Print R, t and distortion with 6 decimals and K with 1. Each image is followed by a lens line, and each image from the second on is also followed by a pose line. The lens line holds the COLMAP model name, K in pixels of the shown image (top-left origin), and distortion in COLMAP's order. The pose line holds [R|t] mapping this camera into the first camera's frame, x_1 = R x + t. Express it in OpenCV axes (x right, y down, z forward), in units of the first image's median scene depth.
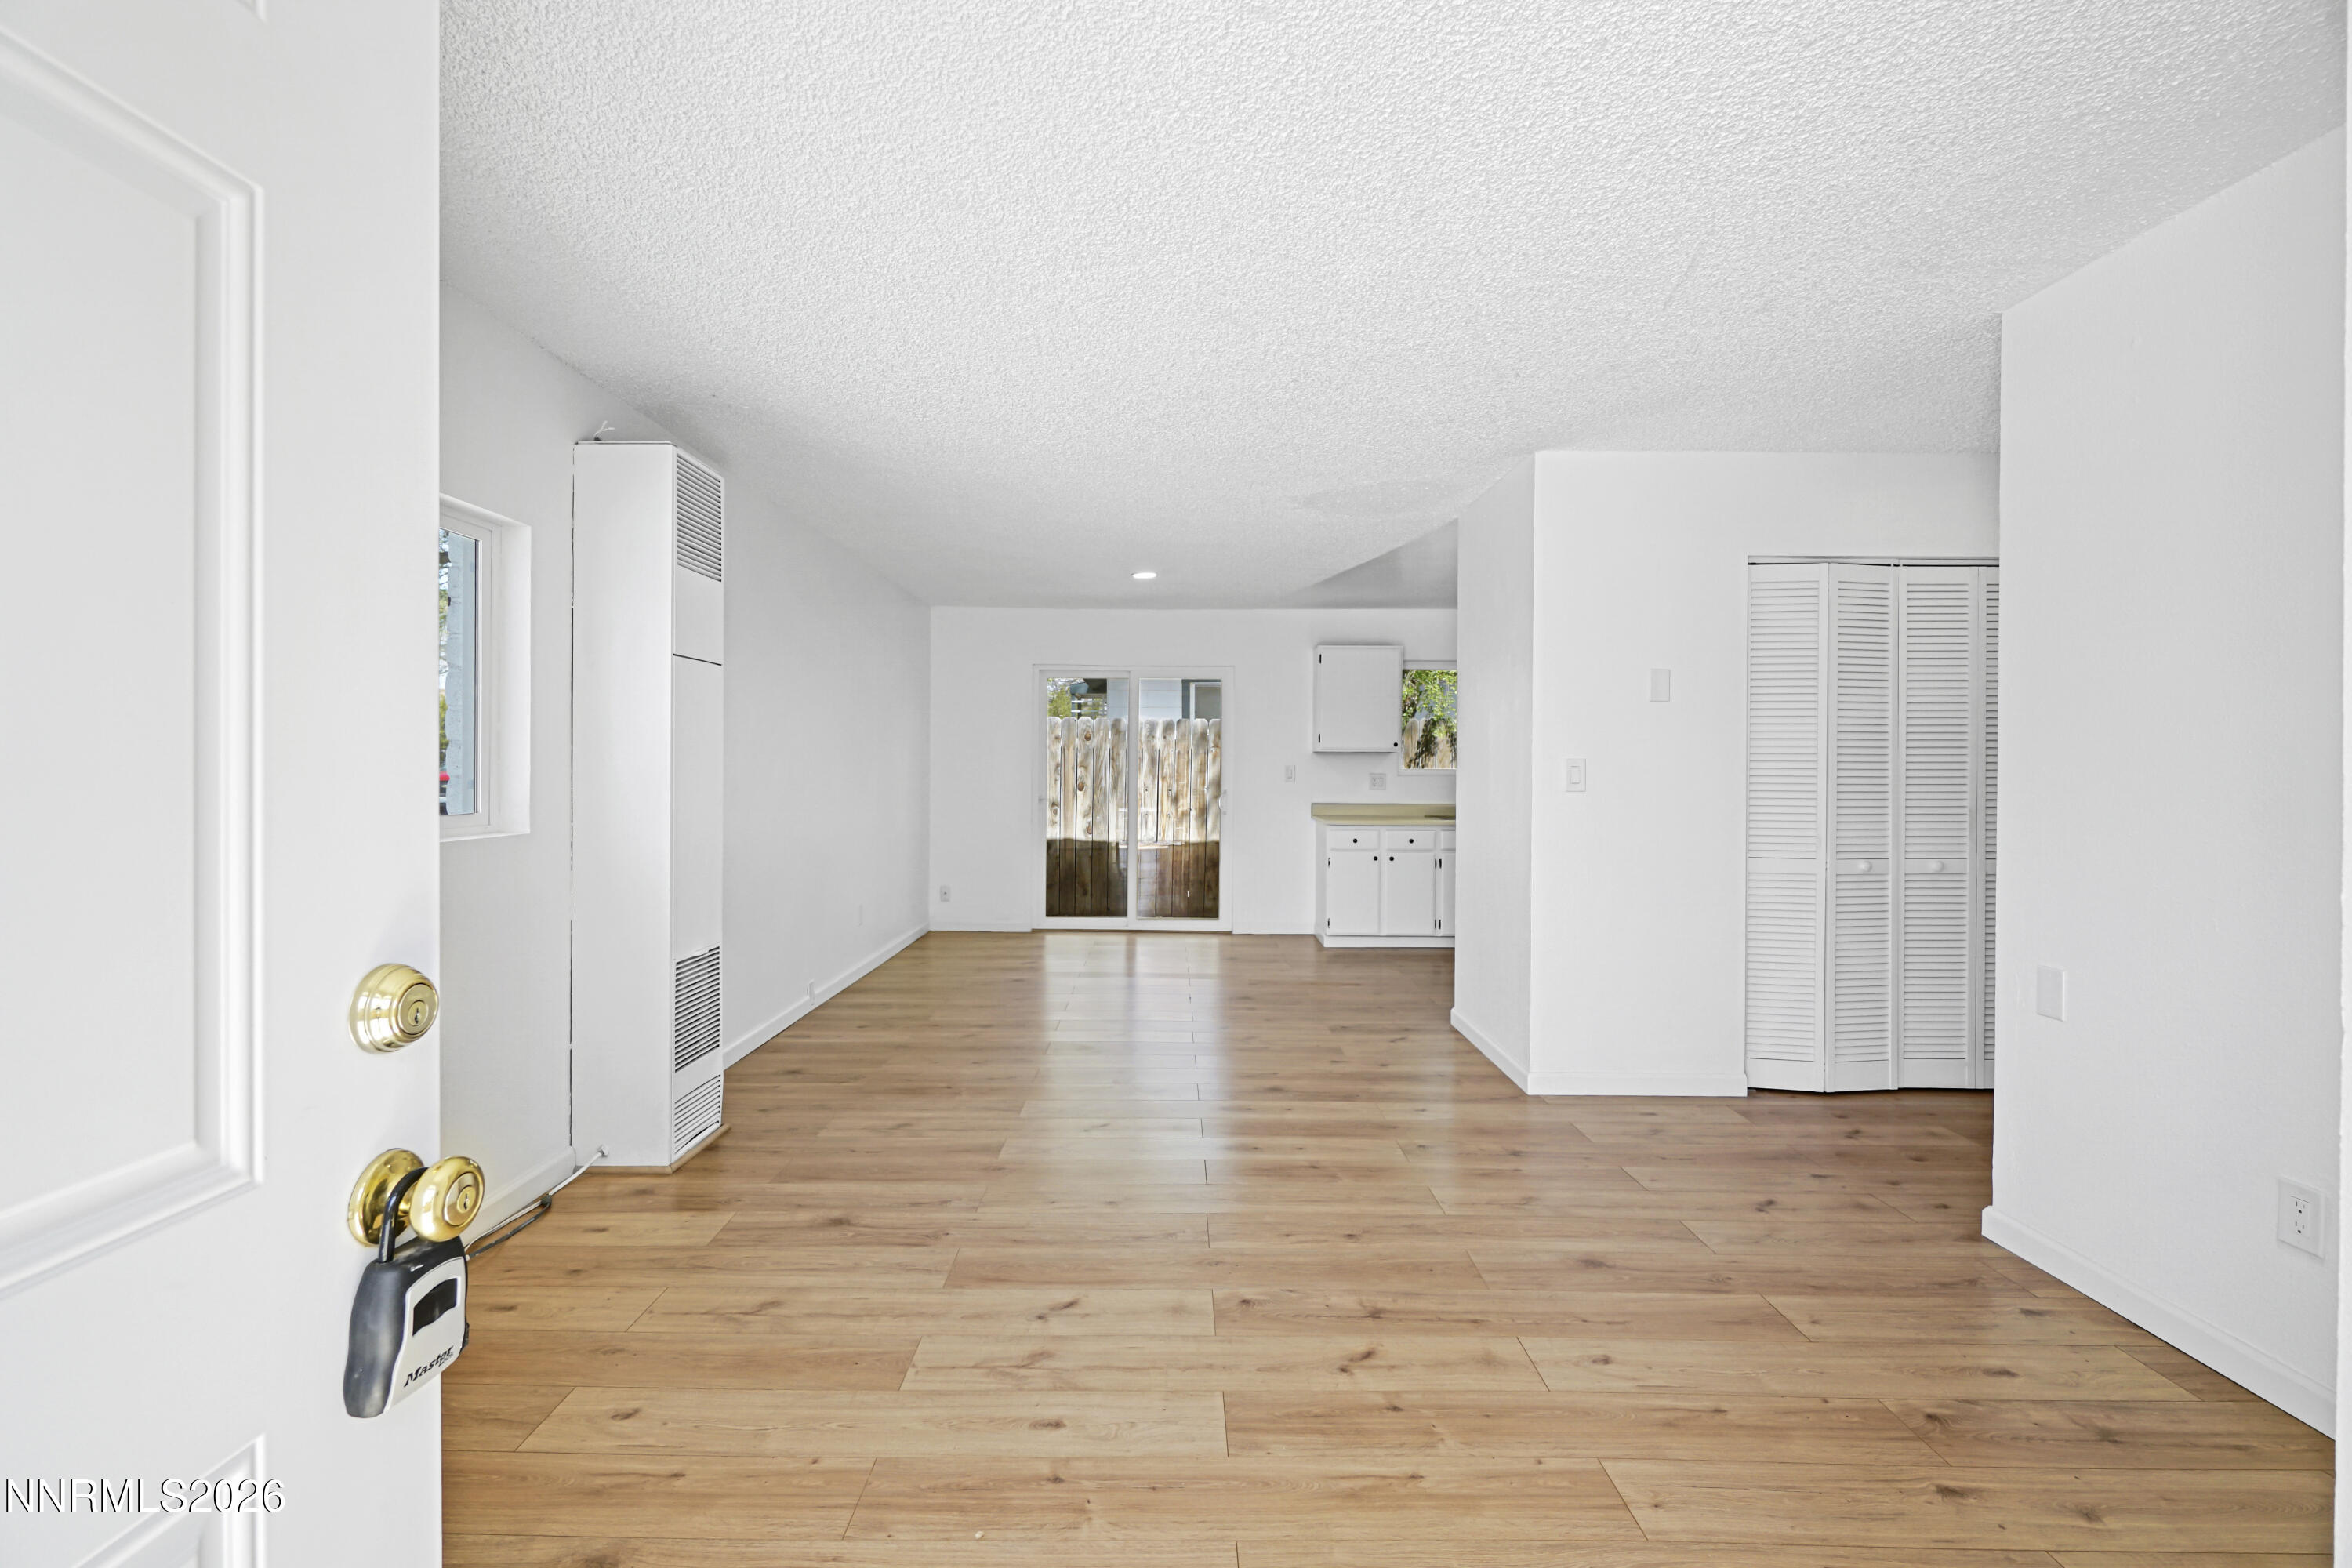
lens RADIAL K [[1024.6, 0, 1166.2], [0, 1024.6, 776.6], [0, 0, 1]] dist [-0.007997, -0.000608]
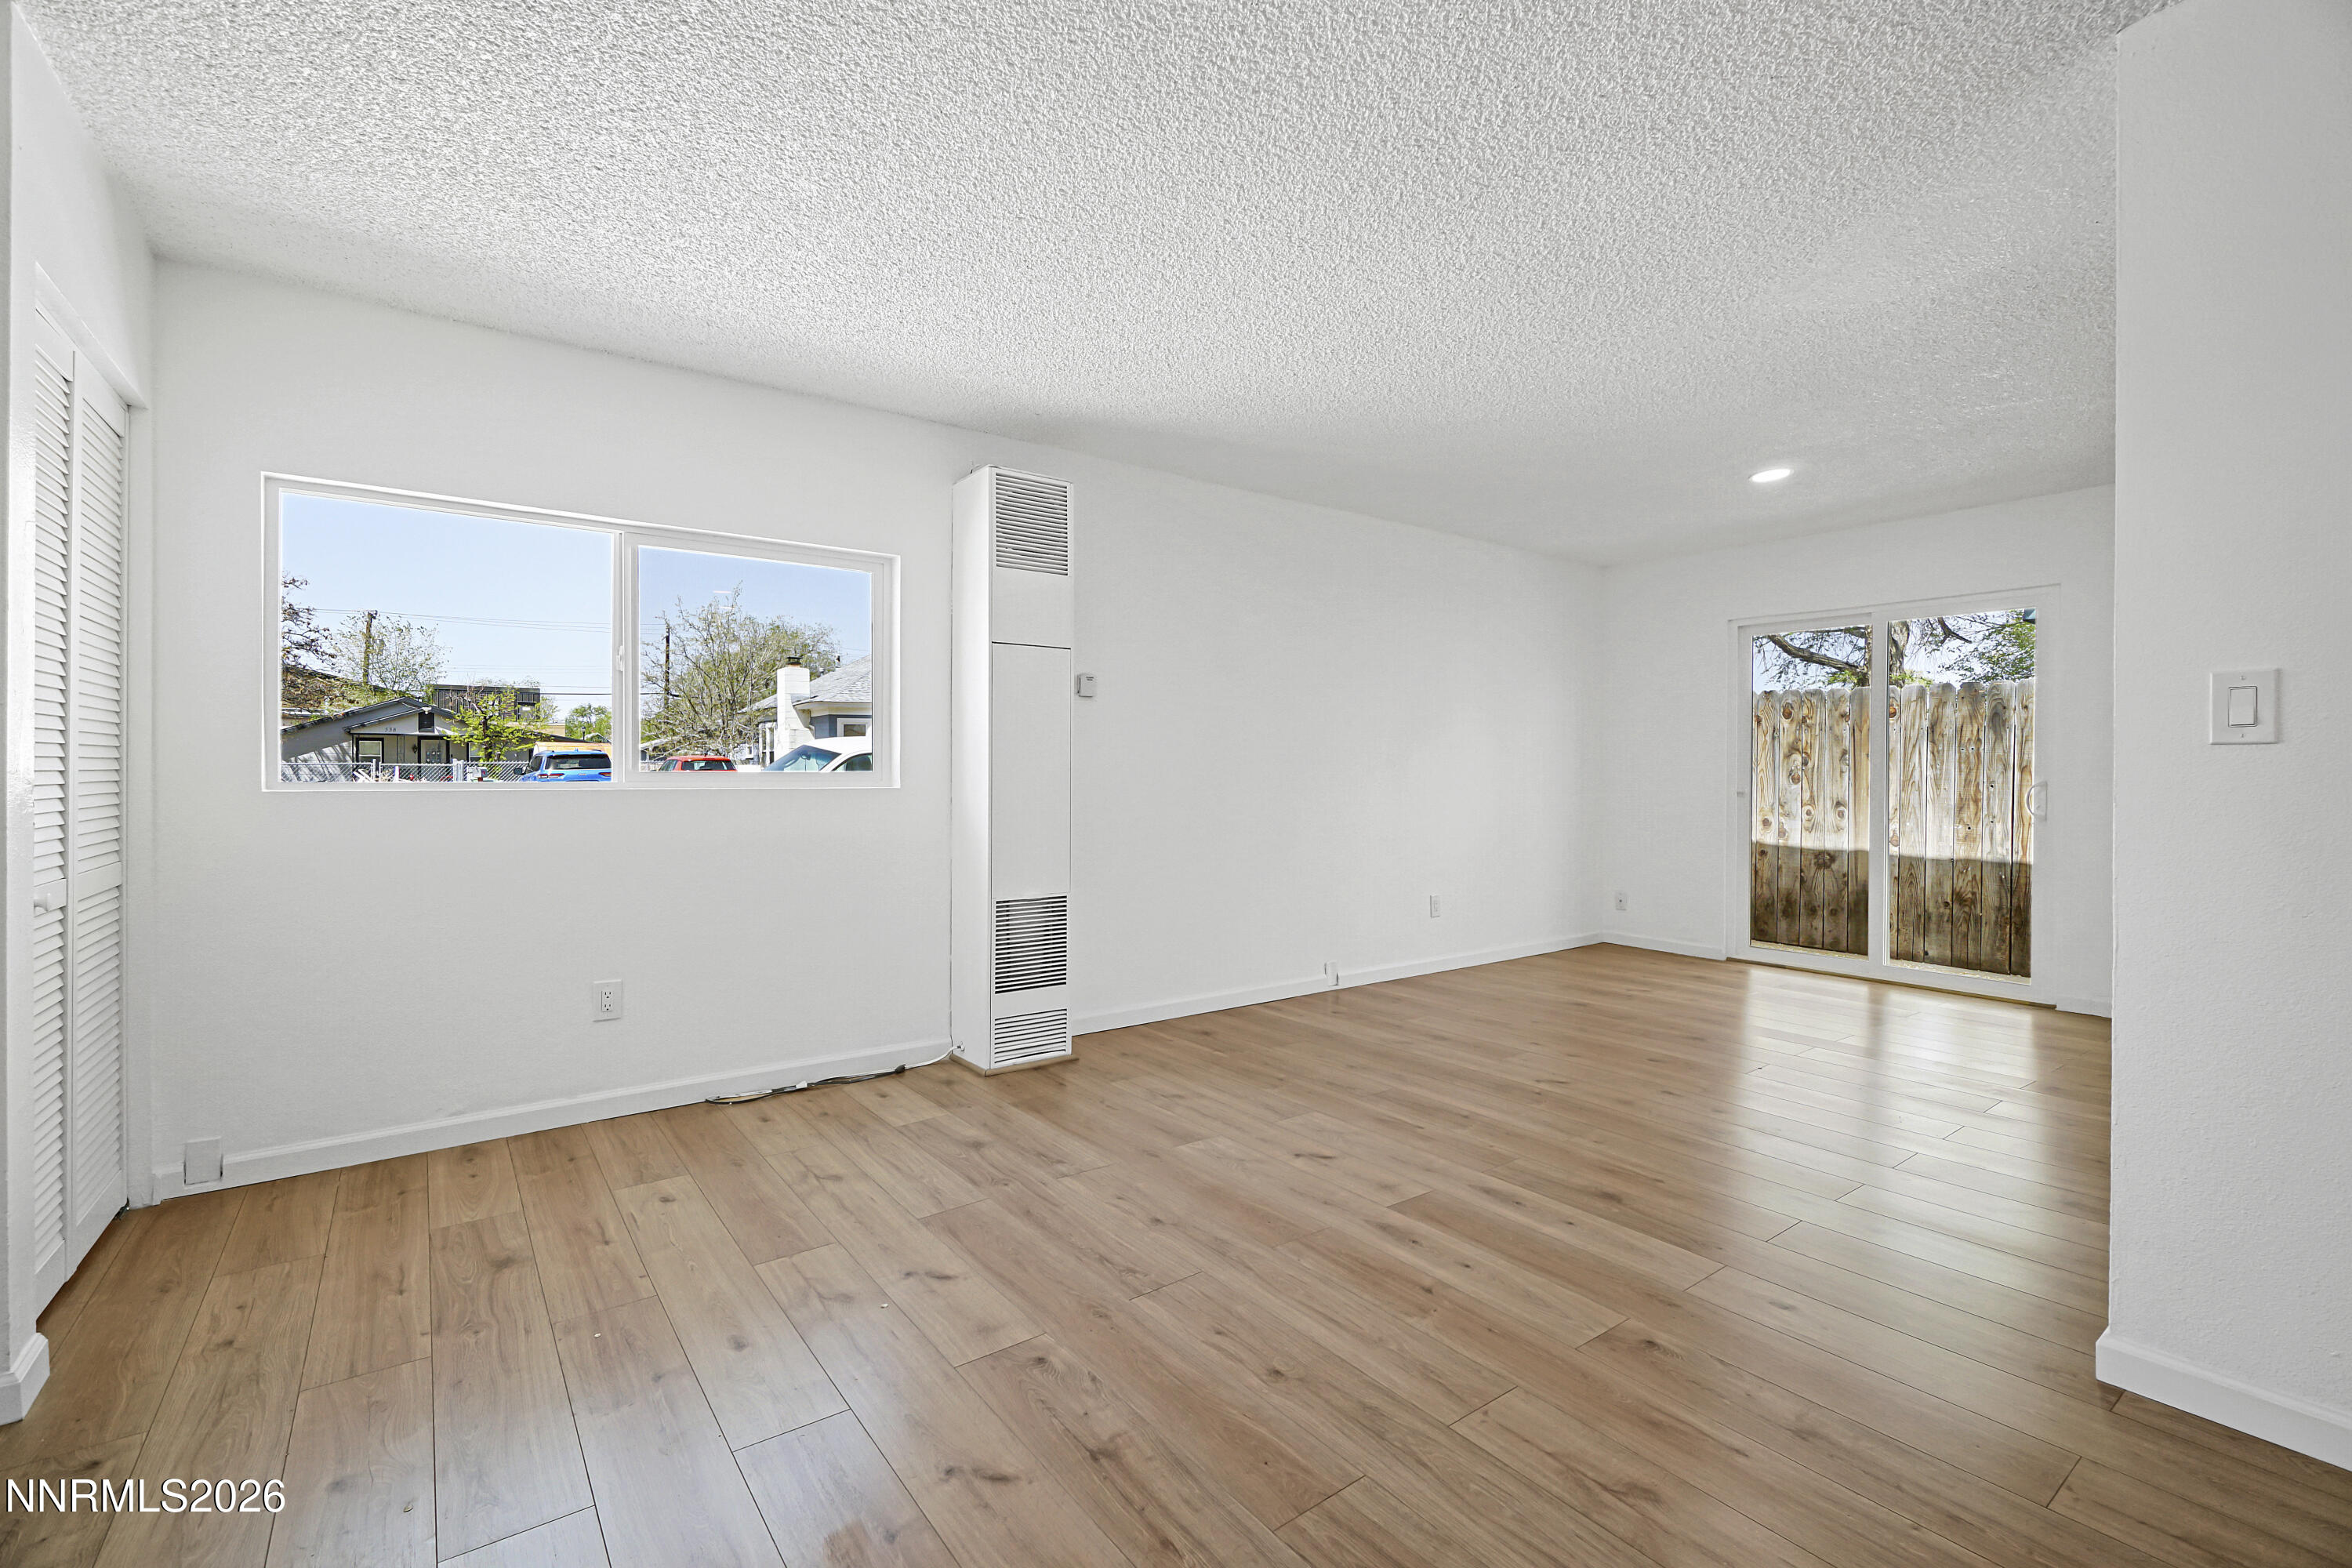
lens RADIAL K [[1024.6, 0, 1166.2], [0, 1024.6, 776.6], [0, 0, 1]] dist [-0.007997, -0.000608]
pose [[0.594428, -0.000225, -0.804149, 0.547799], [-0.007050, 0.999960, -0.005491, 0.039521], [0.804118, 0.008933, 0.594402, 0.416110]]
